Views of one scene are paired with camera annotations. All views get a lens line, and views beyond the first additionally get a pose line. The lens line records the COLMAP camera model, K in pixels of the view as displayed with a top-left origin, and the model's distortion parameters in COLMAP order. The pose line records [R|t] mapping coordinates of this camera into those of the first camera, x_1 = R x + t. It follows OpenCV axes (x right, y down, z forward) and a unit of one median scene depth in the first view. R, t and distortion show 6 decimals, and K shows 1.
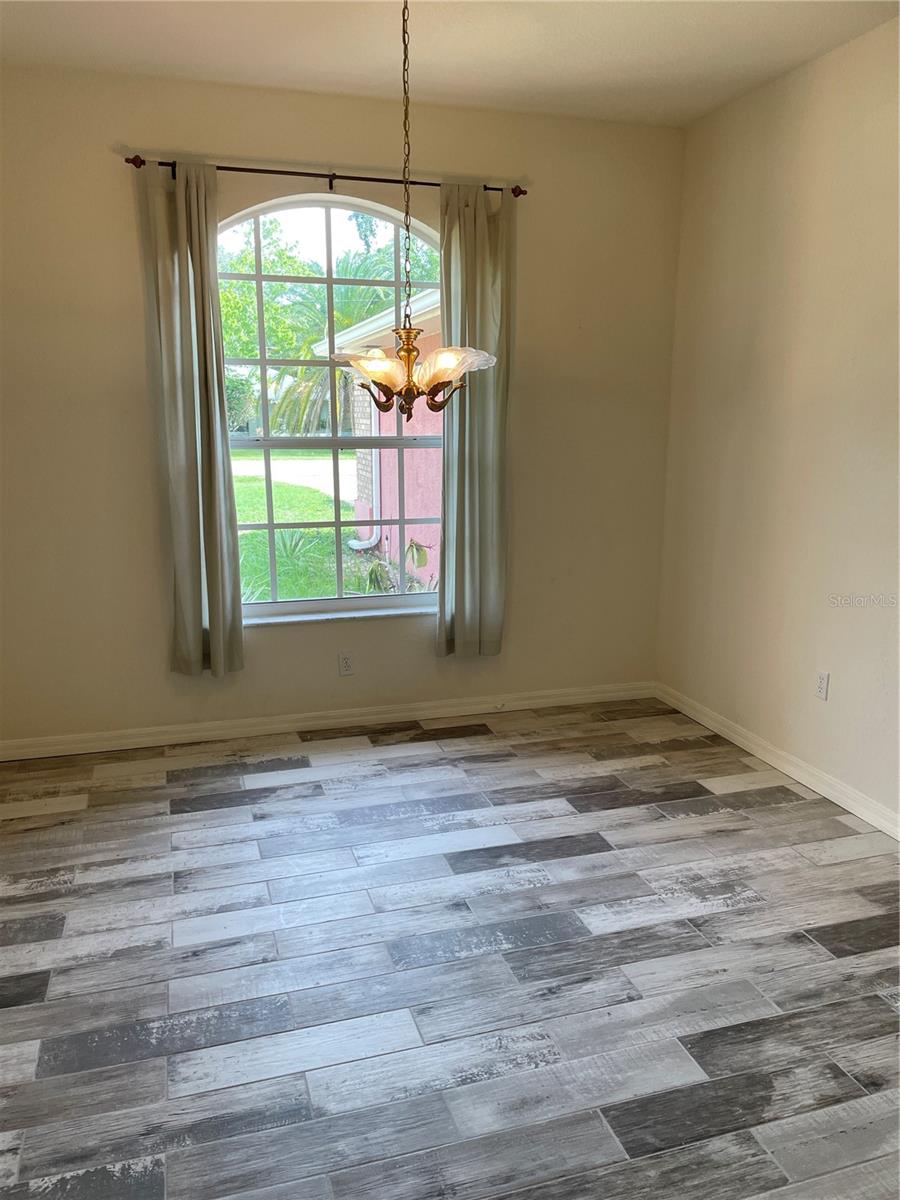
lens RADIAL K [[922.3, 0, 449.6], [0, 922.3, 589.5], [0, 0, 1]] dist [0.067896, -0.065156]
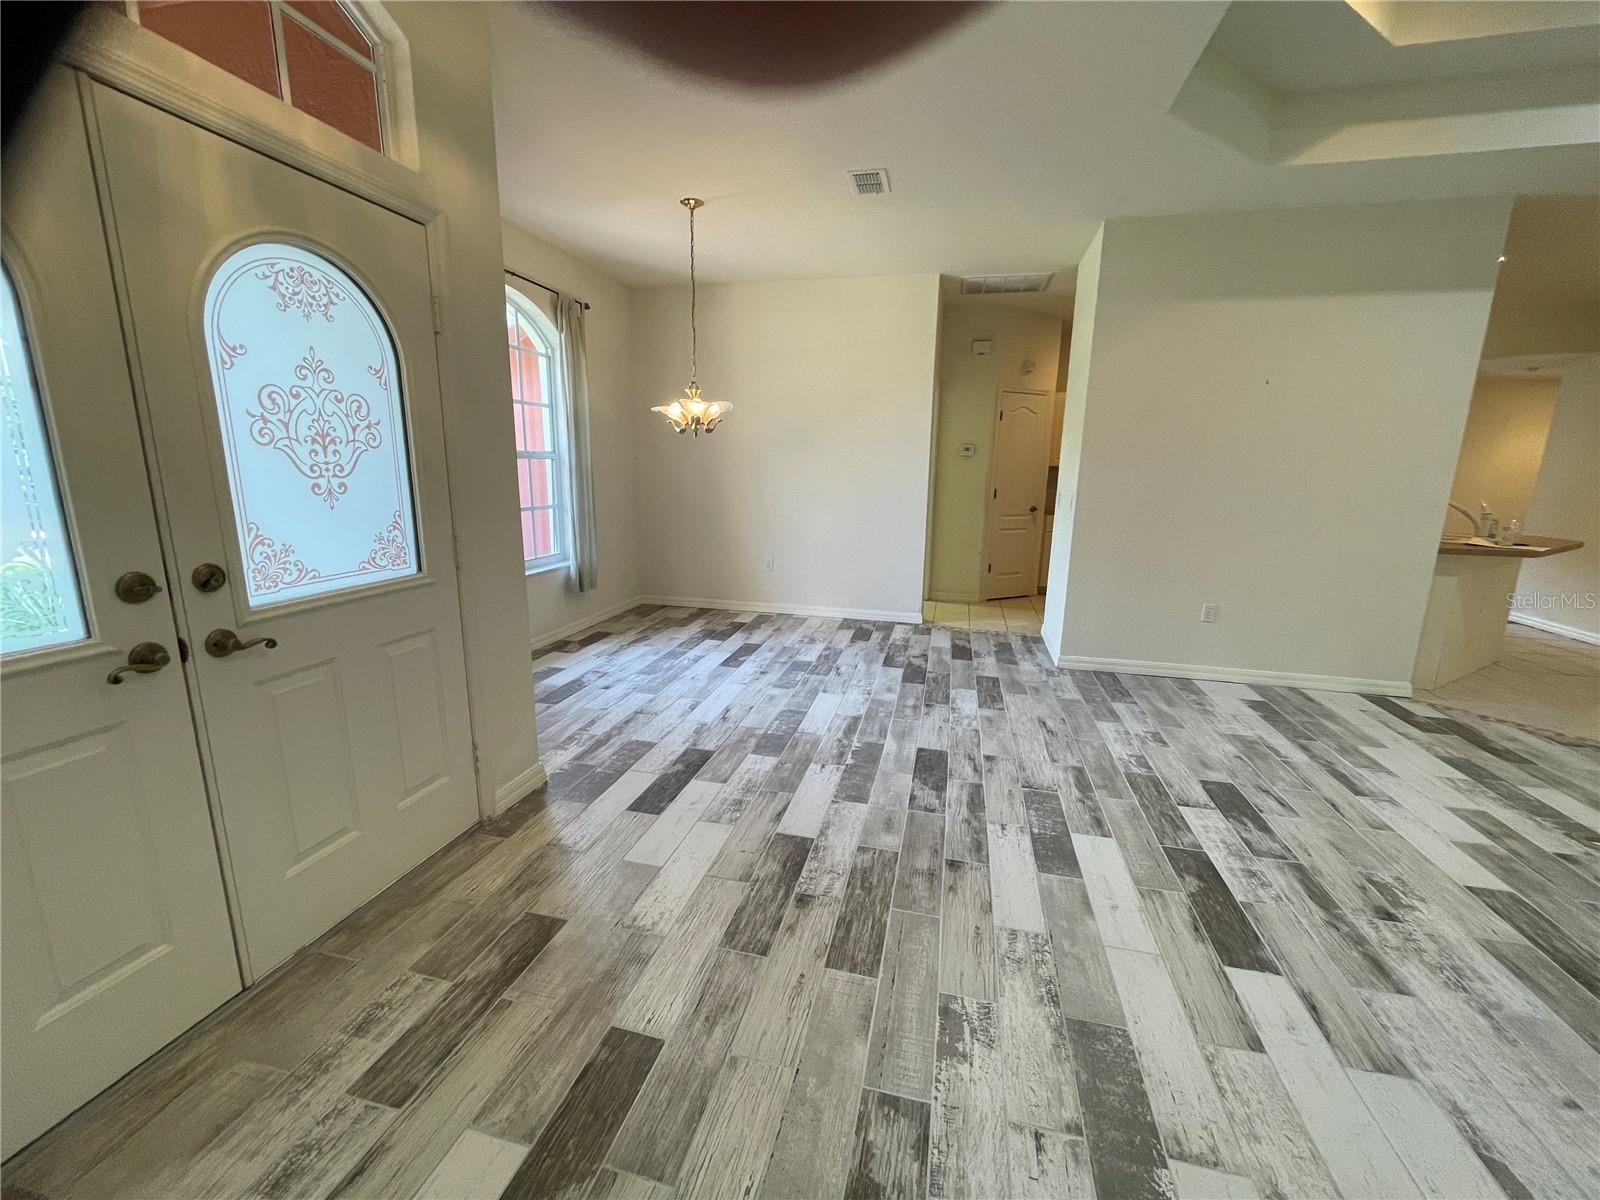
lens RADIAL K [[642.2, 0, 799.2], [0, 642.2, 598.2], [0, 0, 1]] dist [-0.004630, 0.000039]
pose [[0.506632, -0.170091, 0.845217, -1.036471], [0.156013, 0.982249, 0.104151, 0.035599], [-0.847929, 0.079099, 0.524175, 0.148132]]
